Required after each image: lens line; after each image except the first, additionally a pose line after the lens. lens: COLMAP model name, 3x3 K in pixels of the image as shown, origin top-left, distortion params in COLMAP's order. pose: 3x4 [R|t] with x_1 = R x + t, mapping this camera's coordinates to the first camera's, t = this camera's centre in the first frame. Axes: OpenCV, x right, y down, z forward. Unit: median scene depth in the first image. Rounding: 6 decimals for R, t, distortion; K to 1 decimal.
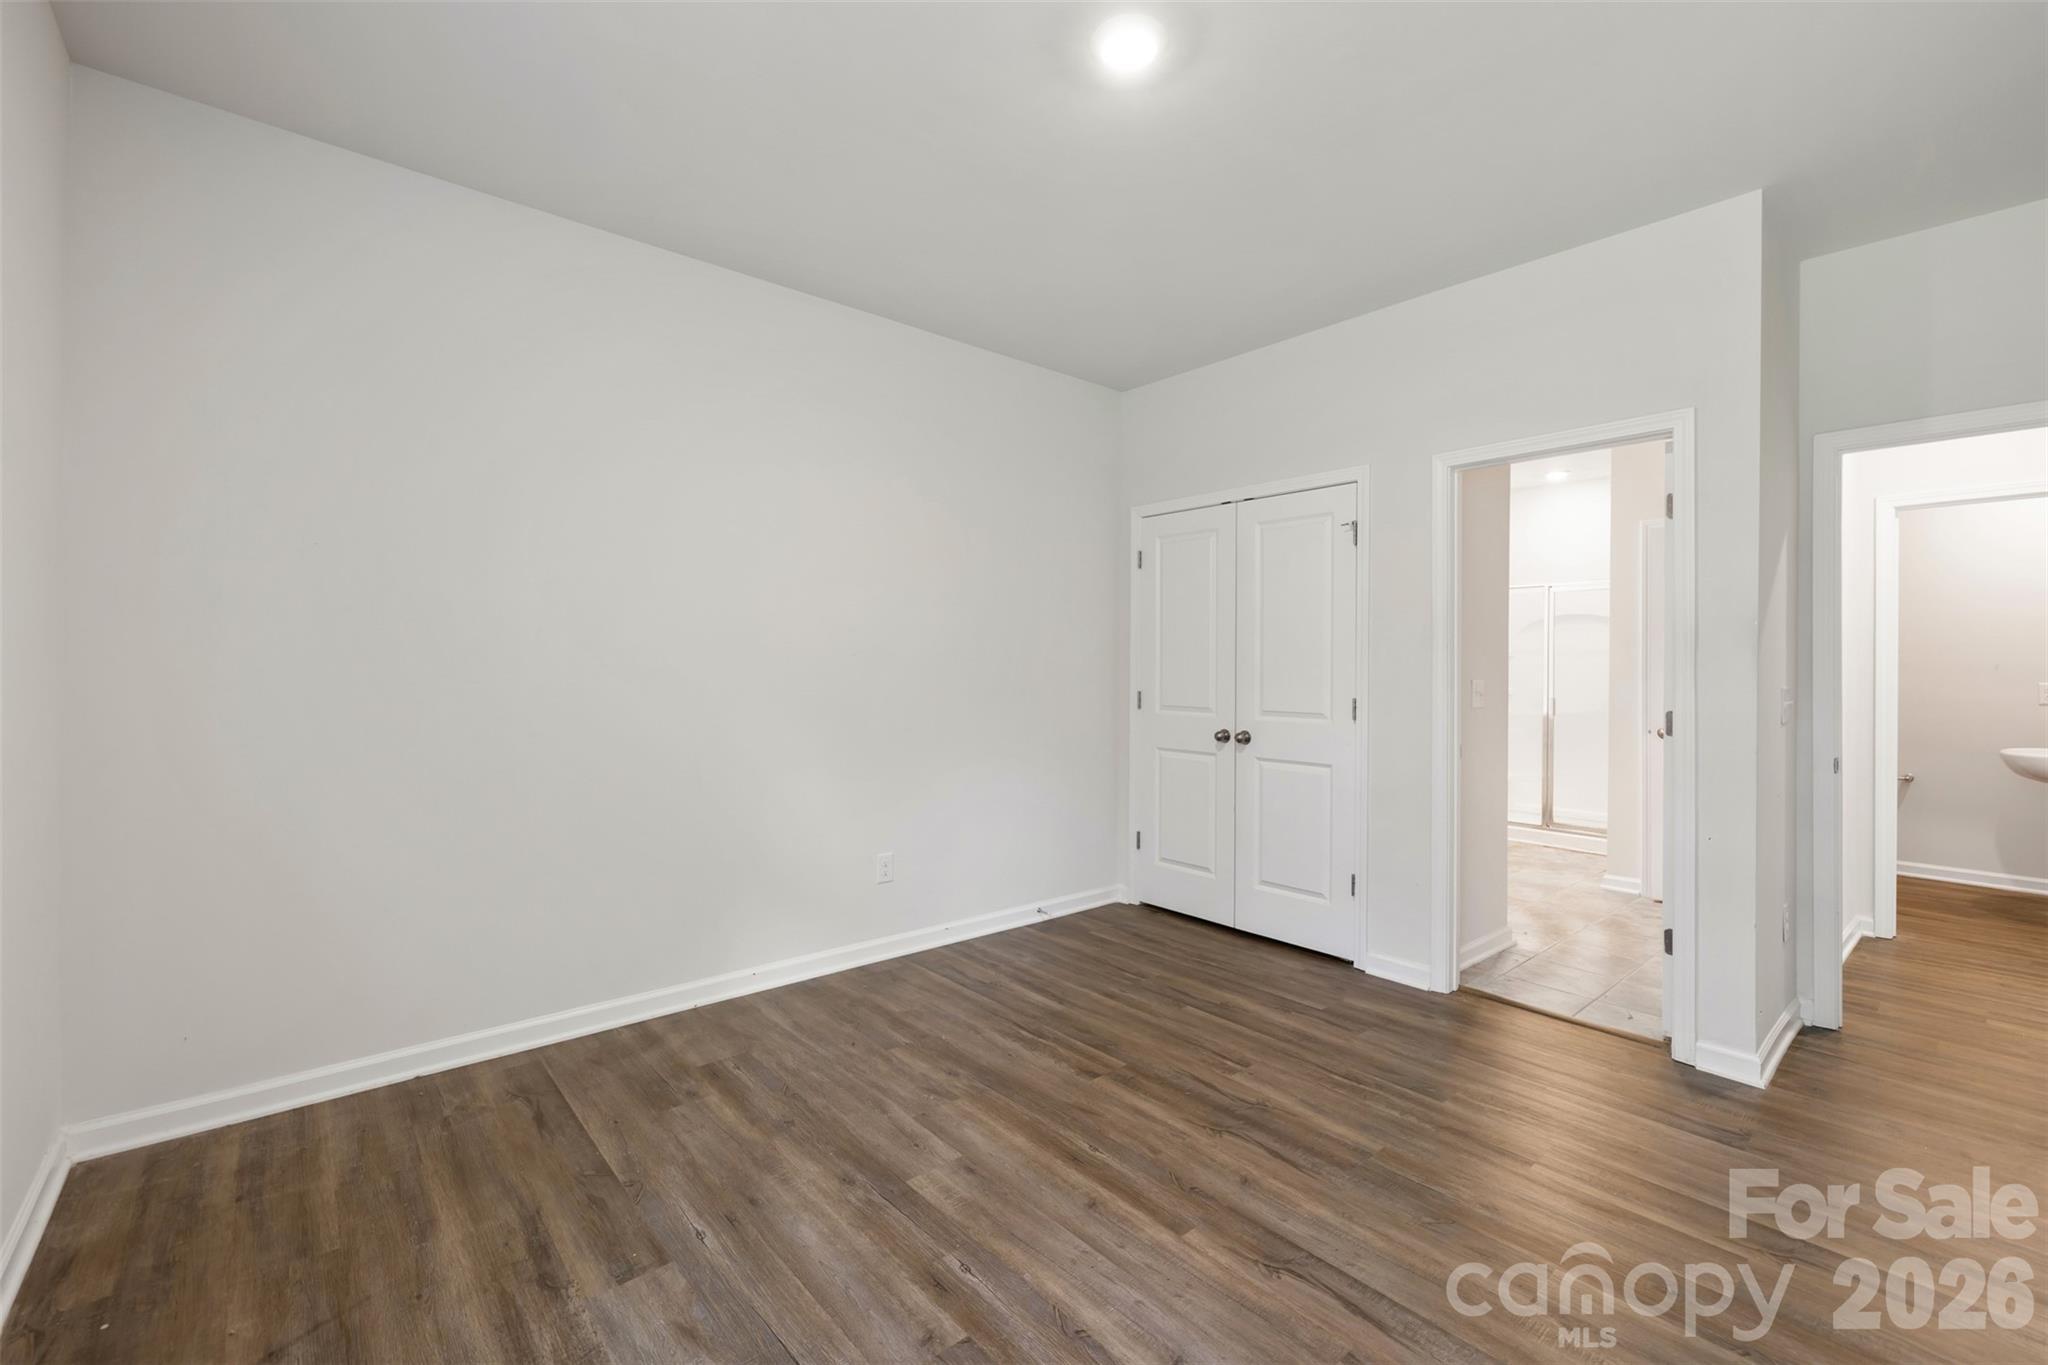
lens RADIAL K [[880.4, 0, 1028.0], [0, 880.4, 665.9], [0, 0, 1]] dist [0.001626, 0.000484]
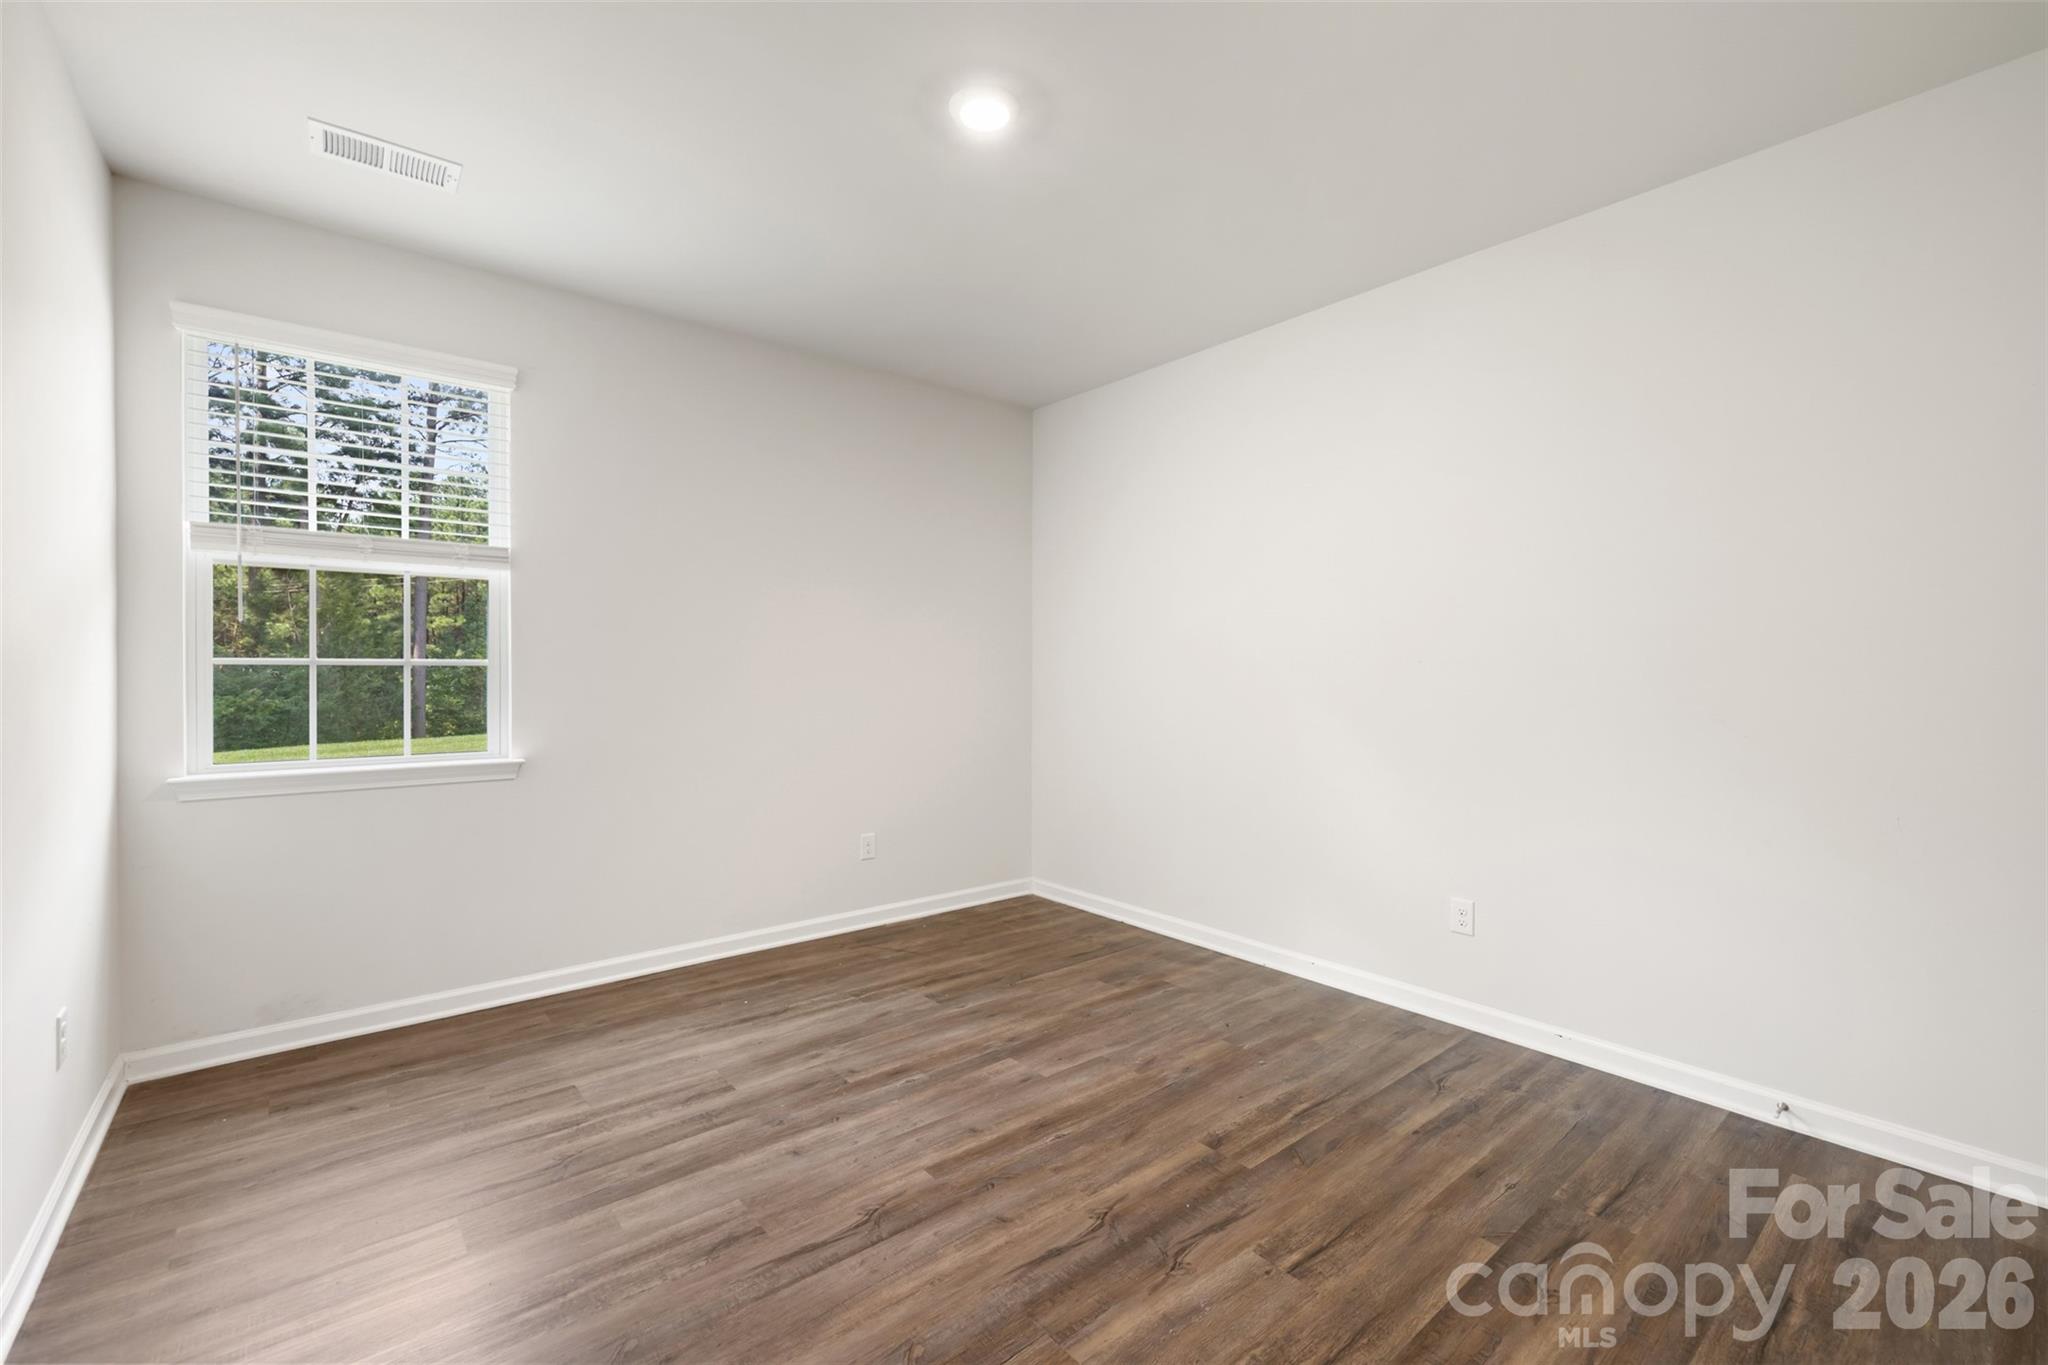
lens RADIAL K [[880.4, 0, 1021.8], [0, 880.4, 676.4], [0, 0, 1]] dist [0.001626, 0.000484]
pose [[-0.041110, -0.004297, -0.999145, 1.045806], [-0.004843, 0.999980, -0.004101, 0.011427], [0.999143, 0.004671, -0.041130, 0.934987]]
